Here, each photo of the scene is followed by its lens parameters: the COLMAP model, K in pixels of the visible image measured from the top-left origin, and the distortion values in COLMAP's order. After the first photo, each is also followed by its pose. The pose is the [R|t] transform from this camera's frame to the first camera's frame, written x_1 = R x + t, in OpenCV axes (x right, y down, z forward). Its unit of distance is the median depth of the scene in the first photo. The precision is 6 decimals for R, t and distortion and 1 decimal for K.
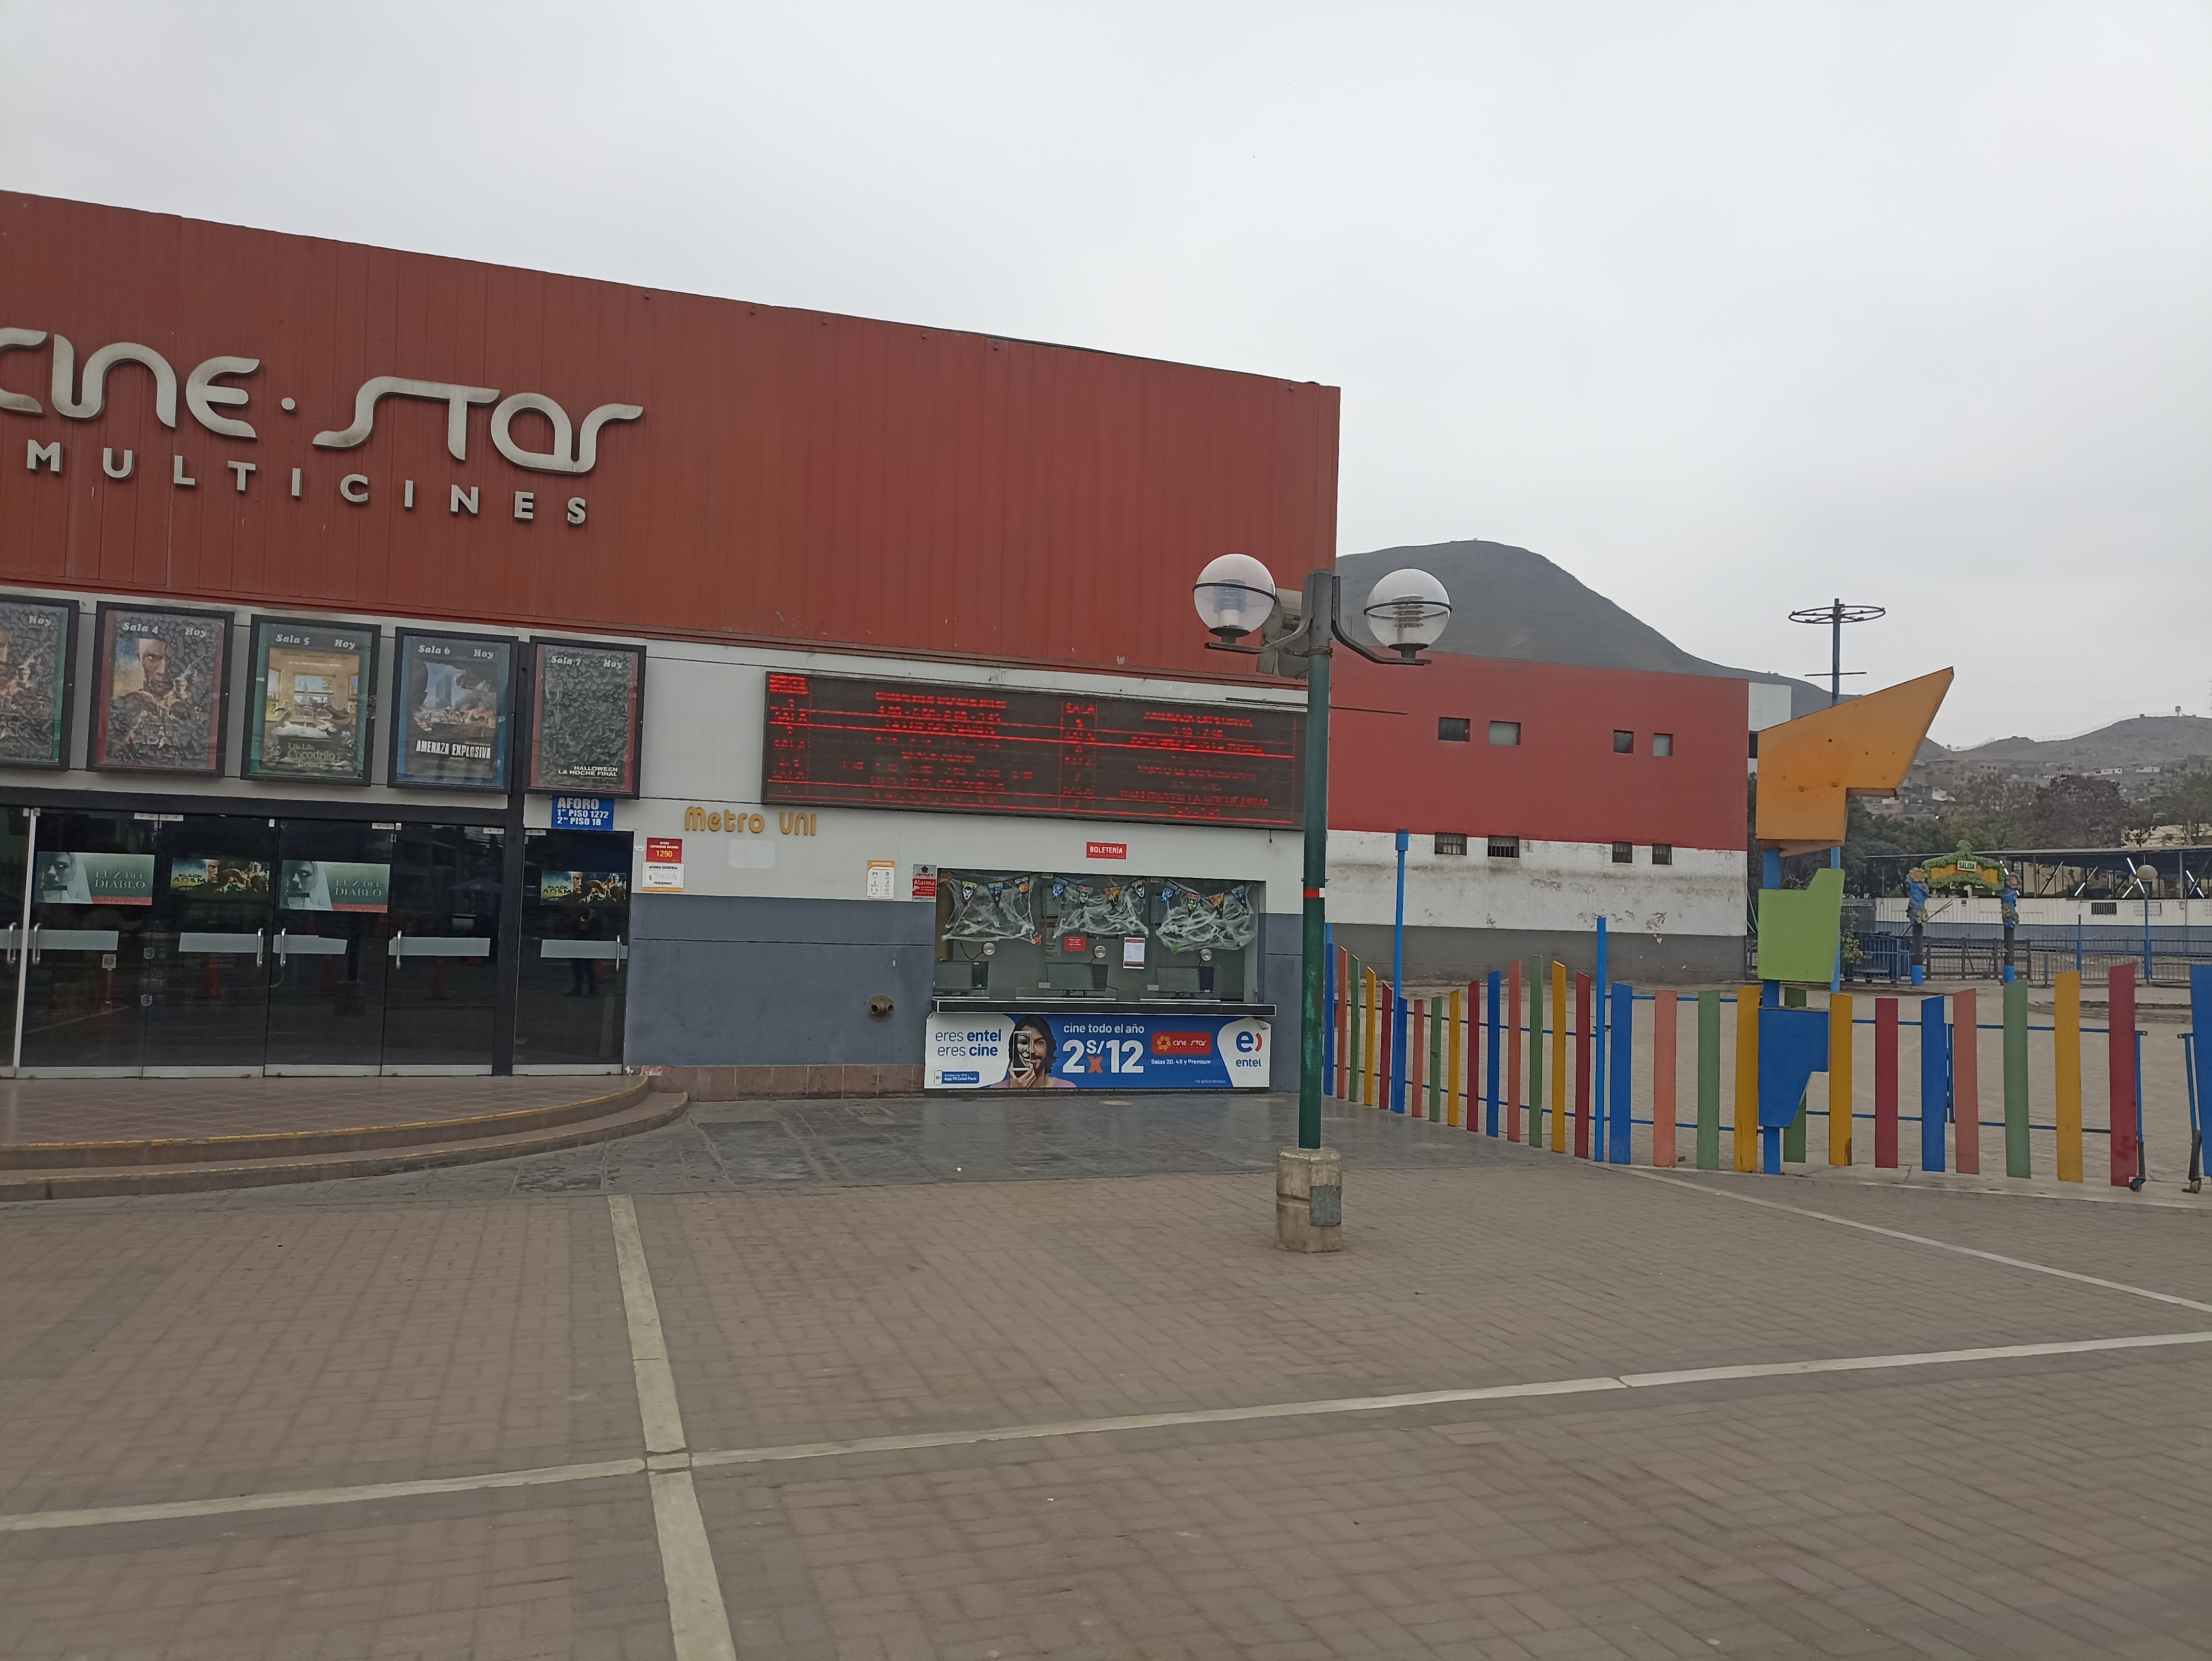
lens RADIAL K [[1684.6, 0, 1106.0], [0, 1684.6, 830.5], [0, 0, 1]] dist [0.073727, -0.052093]
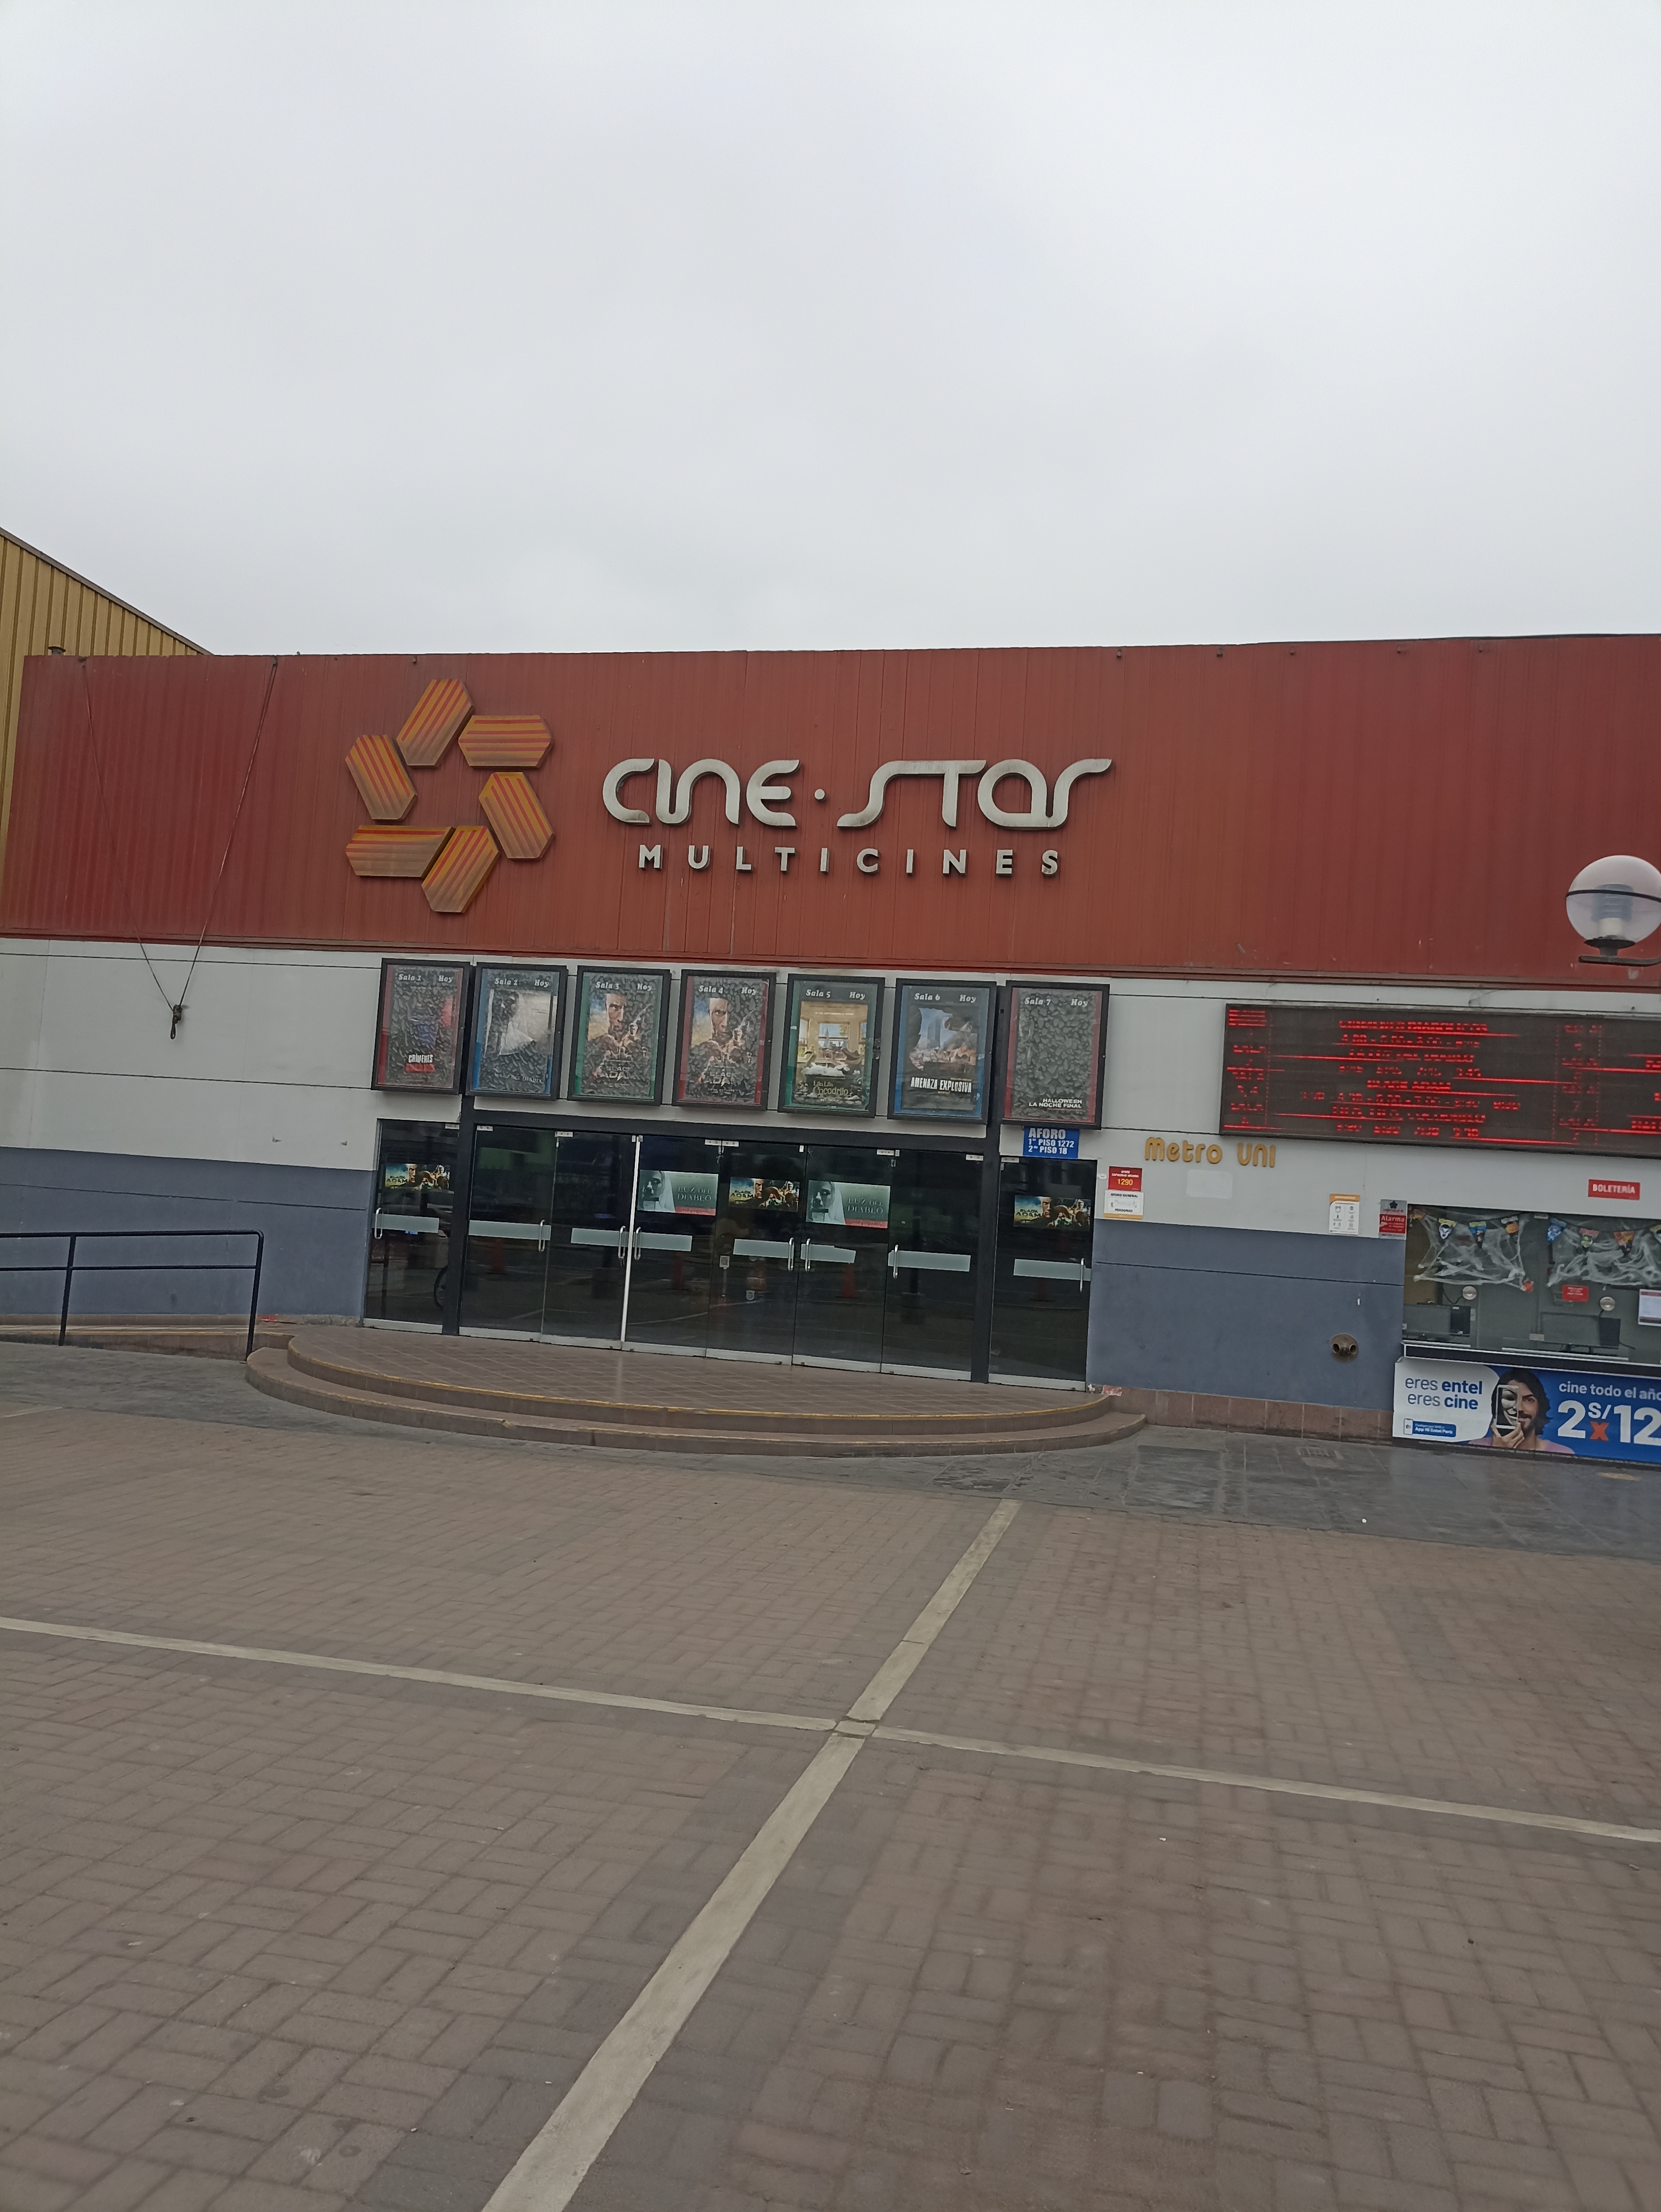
lens RADIAL K [[1684.6, 0, 810.0], [0, 1684.6, 1100.7], [0, 0, 1]] dist [0.073727, -0.052093]
pose [[0.851904, -0.005428, -0.523670, 0.125825], [-0.013250, 0.999403, -0.031915, -0.000617], [0.523530, 0.034128, 0.851323, 0.012868]]
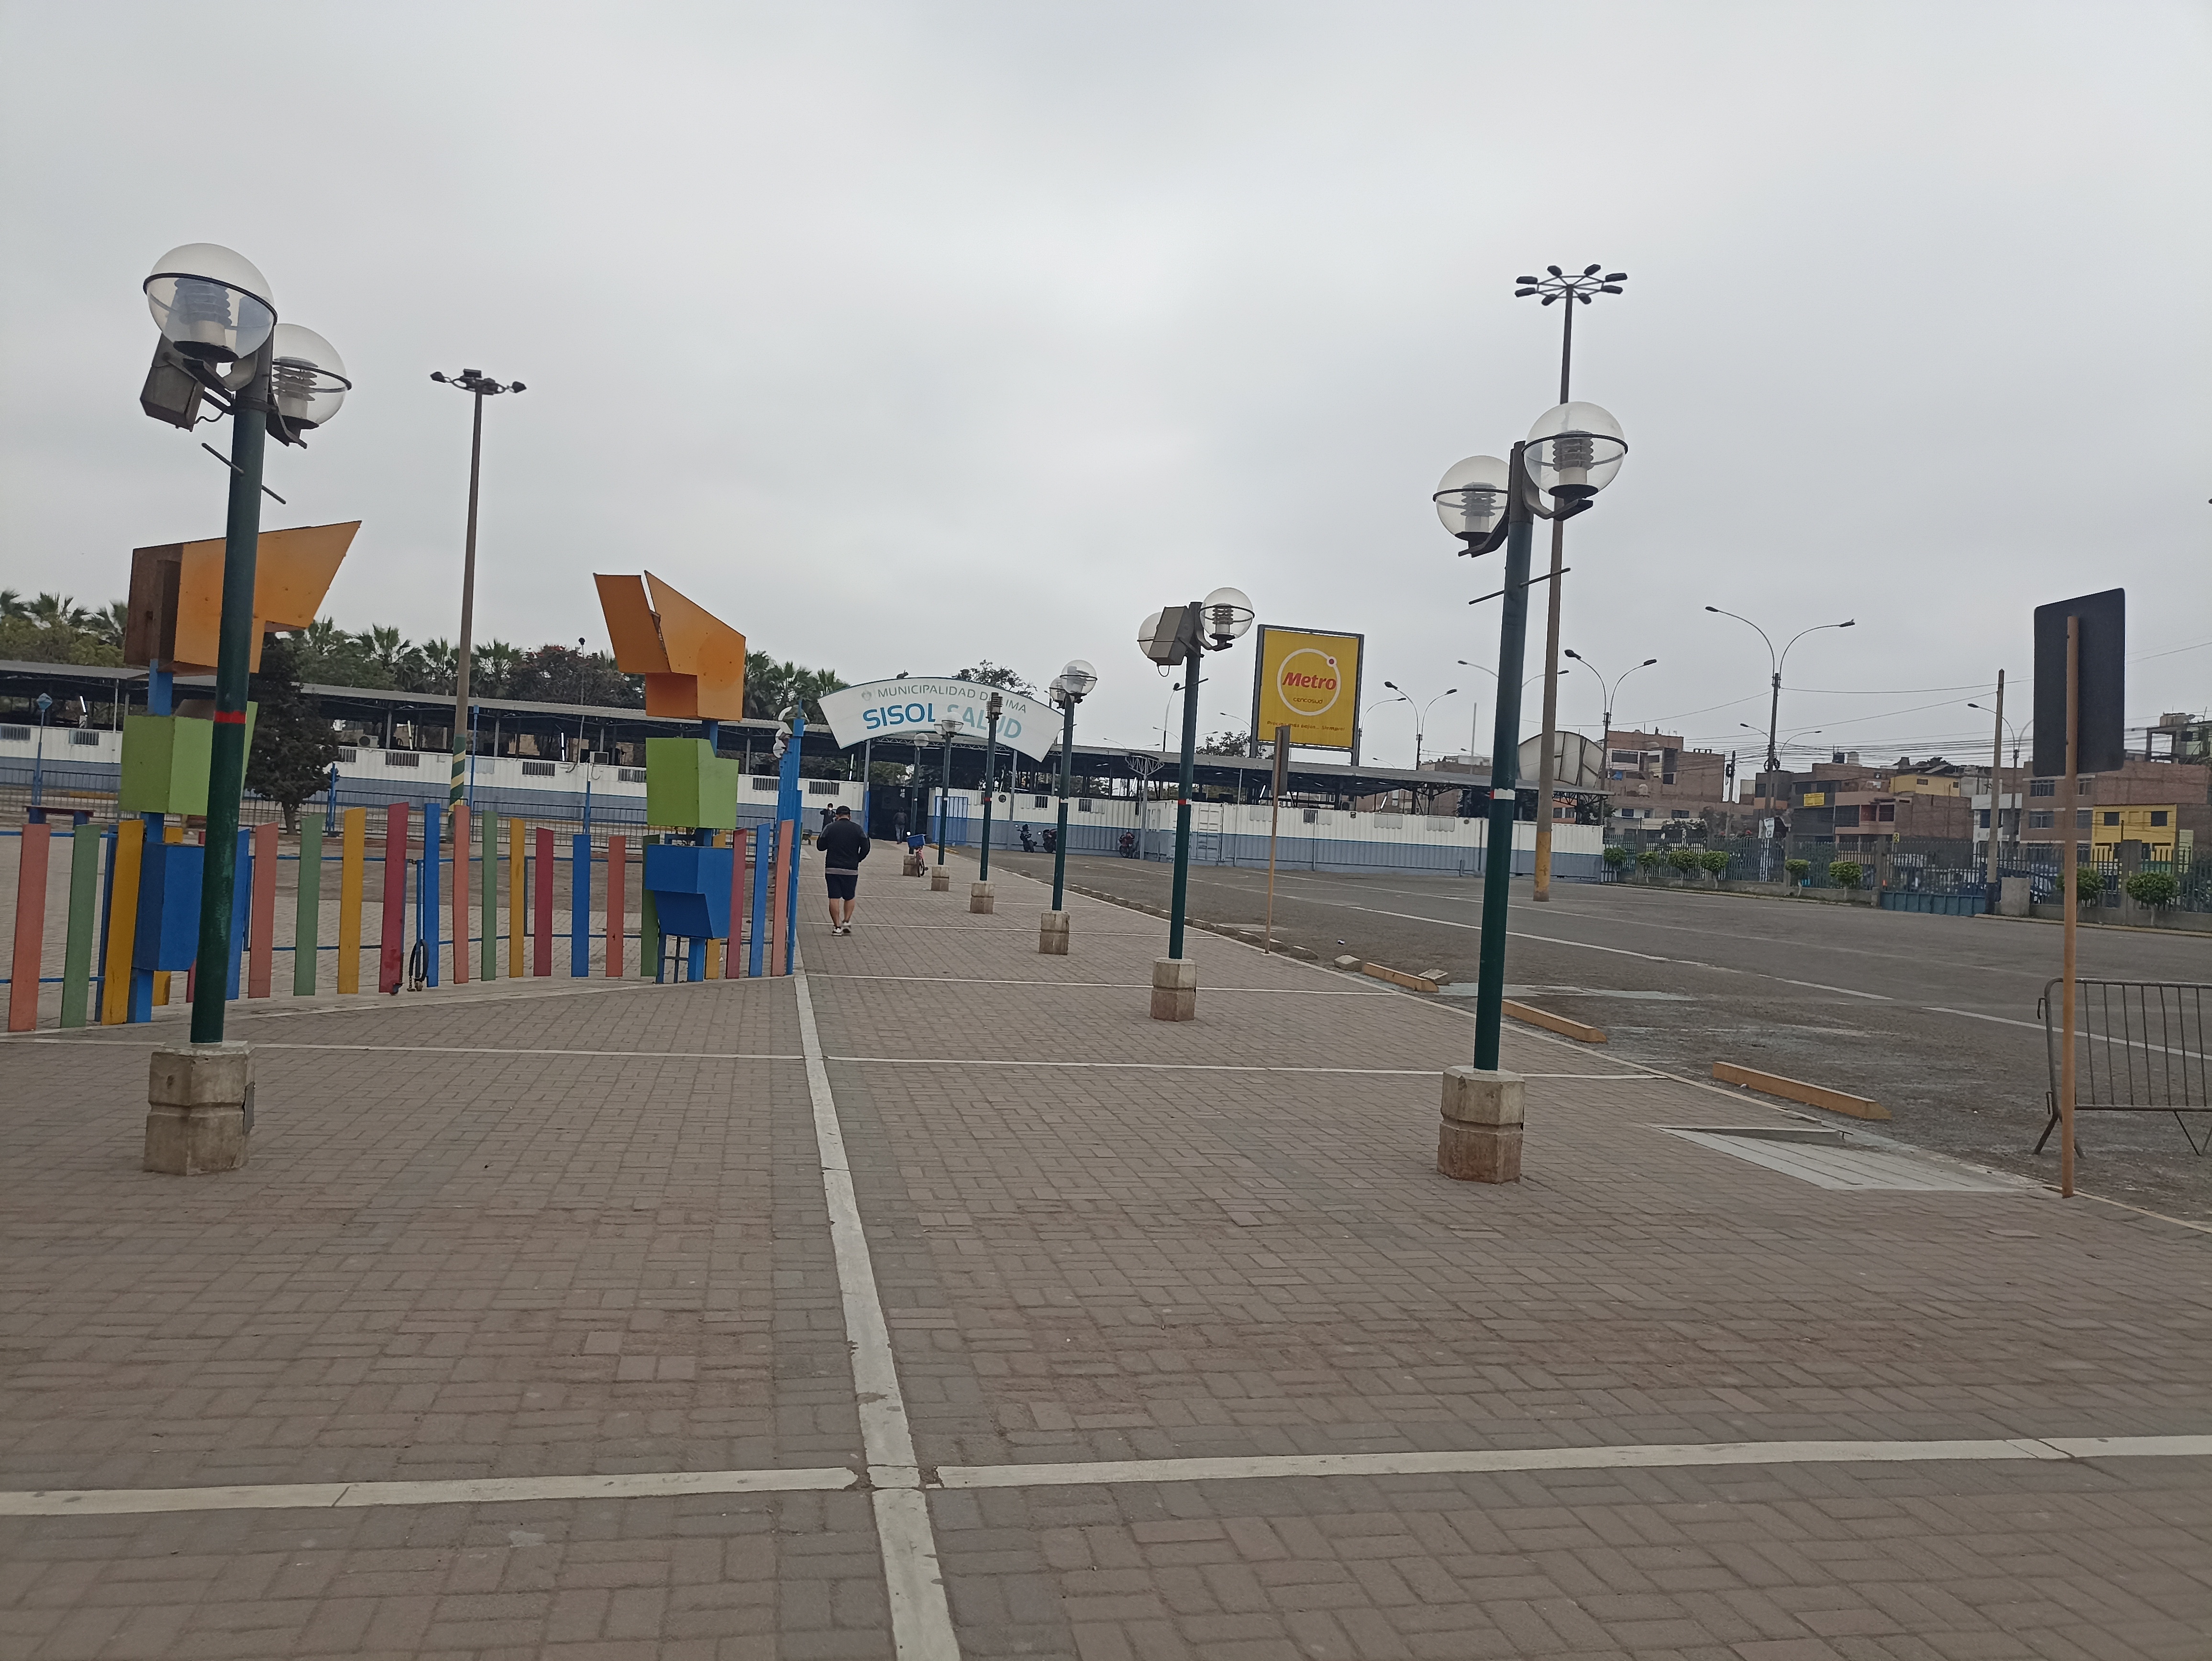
lens RADIAL K [[1684.6, 0, 1106.0], [0, 1684.6, 830.5], [0, 0, 1]] dist [0.073727, -0.052093]
pose [[0.074814, -0.004948, 0.997185, -0.426332], [-0.112150, 0.993602, 0.013344, 0.024424], [-0.990871, -0.112833, 0.073781, 0.369912]]
